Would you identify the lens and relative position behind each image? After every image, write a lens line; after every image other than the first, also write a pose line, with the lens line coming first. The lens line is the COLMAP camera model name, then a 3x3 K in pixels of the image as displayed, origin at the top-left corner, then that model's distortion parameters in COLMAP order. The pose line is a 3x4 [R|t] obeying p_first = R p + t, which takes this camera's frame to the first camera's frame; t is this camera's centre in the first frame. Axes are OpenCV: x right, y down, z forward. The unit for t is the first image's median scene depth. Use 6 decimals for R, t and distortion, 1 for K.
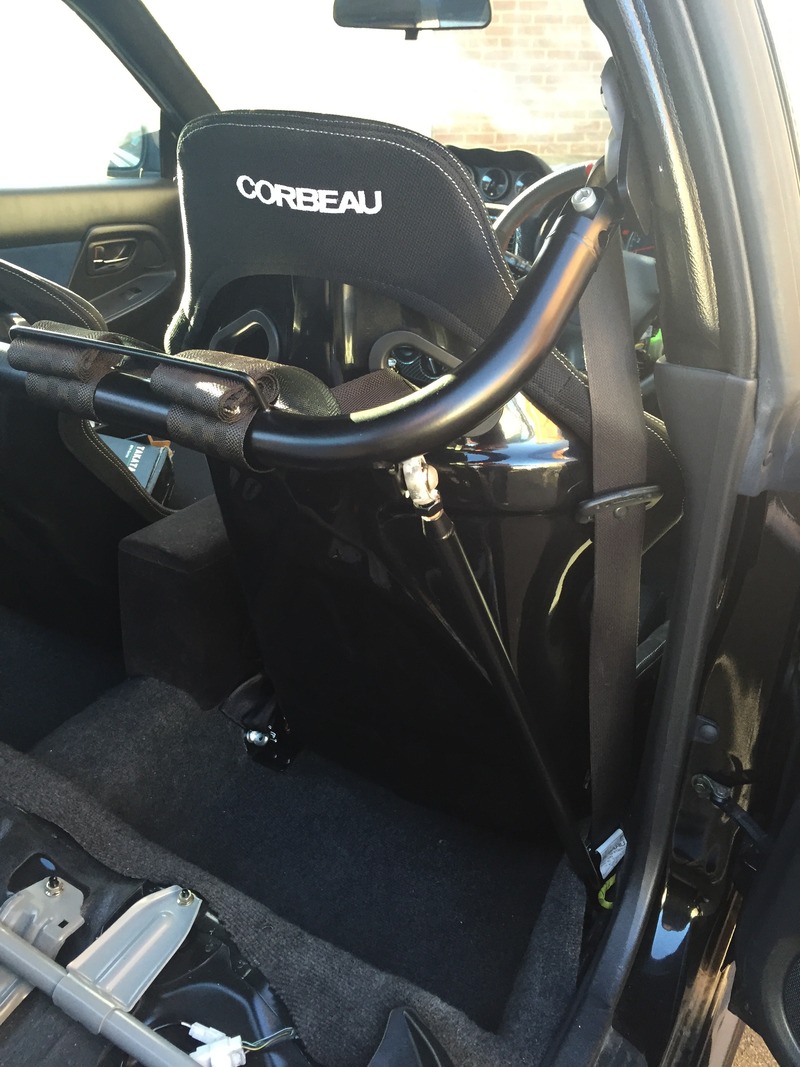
lens RADIAL K [[895.7, 0, 411.8], [0, 895.7, 515.1], [0, 0, 1]] dist [0.038647, 0.007710]
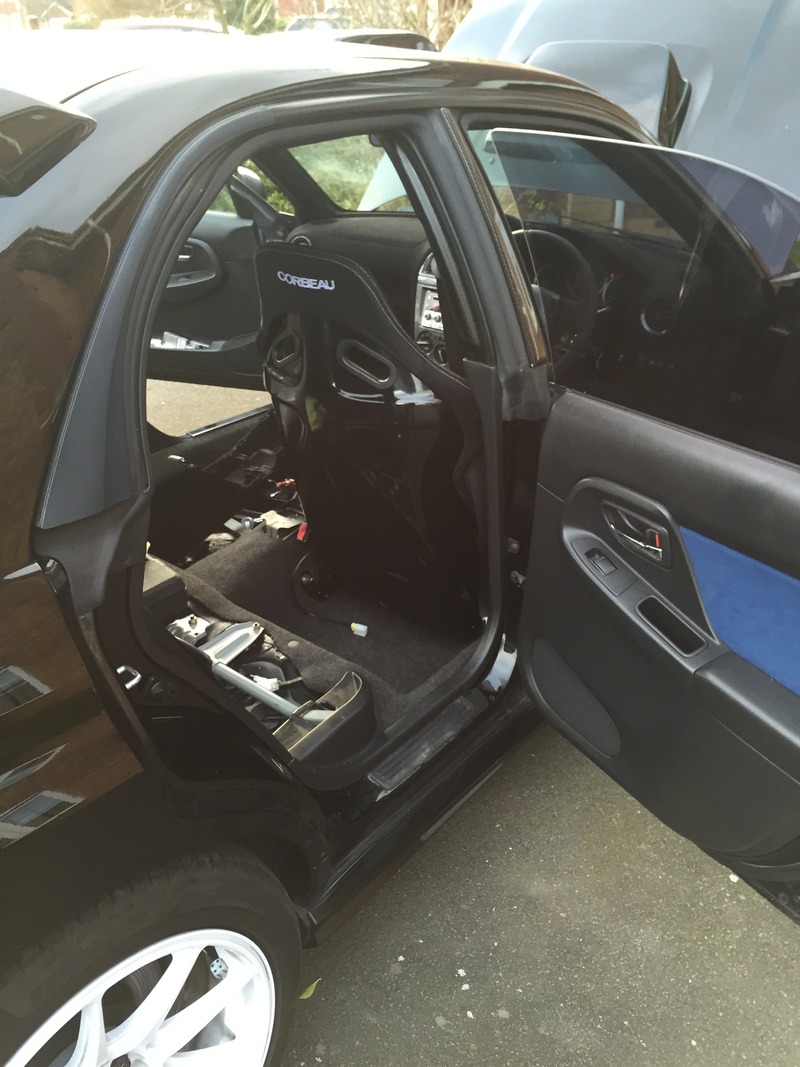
lens RADIAL K [[895.7, 0, 401.3], [0, 895.7, 530.1], [0, 0, 1]] dist [0.038647, 0.007710]
pose [[0.987856, 0.036321, -0.151068, 0.489025], [-0.032843, 0.999136, 0.025454, 0.211377], [0.151862, -0.020184, 0.988196, -1.226762]]
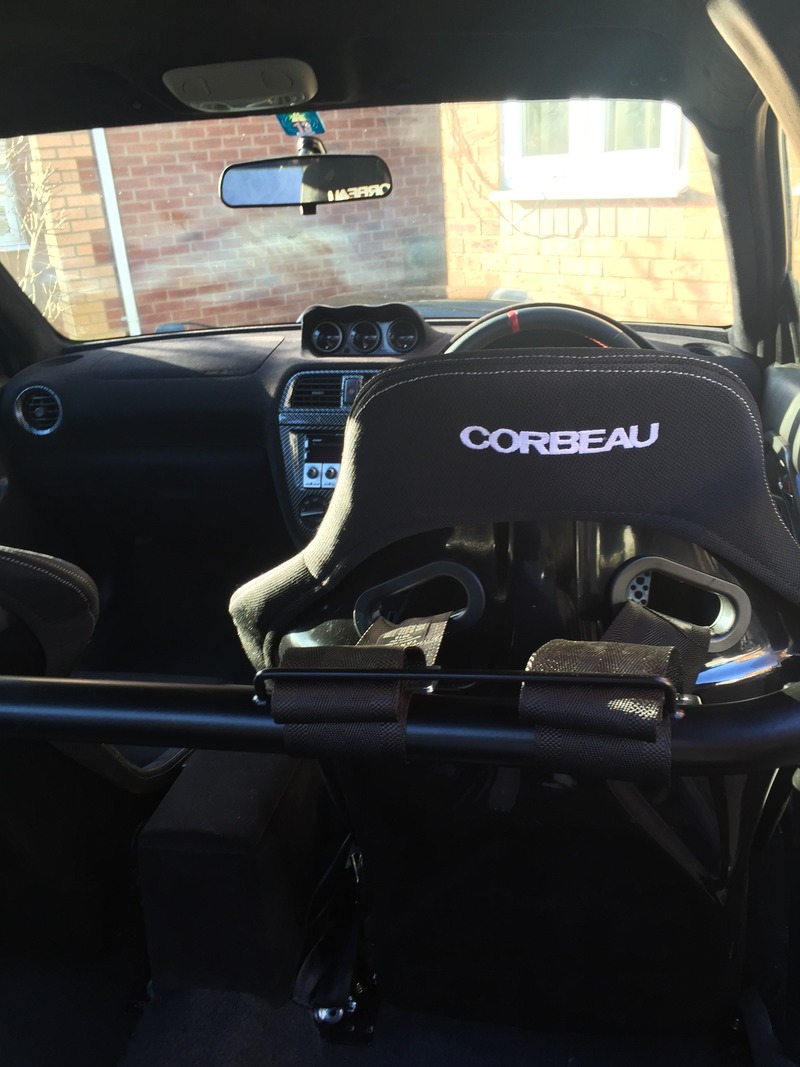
lens RADIAL K [[895.7, 0, 404.6], [0, 895.7, 528.2], [0, 0, 1]] dist [0.038647, 0.007710]
pose [[0.934102, -0.201685, 0.294579, -0.525345], [0.229902, 0.971098, -0.064145, -0.246311], [-0.273128, 0.127642, 0.953472, 0.222051]]
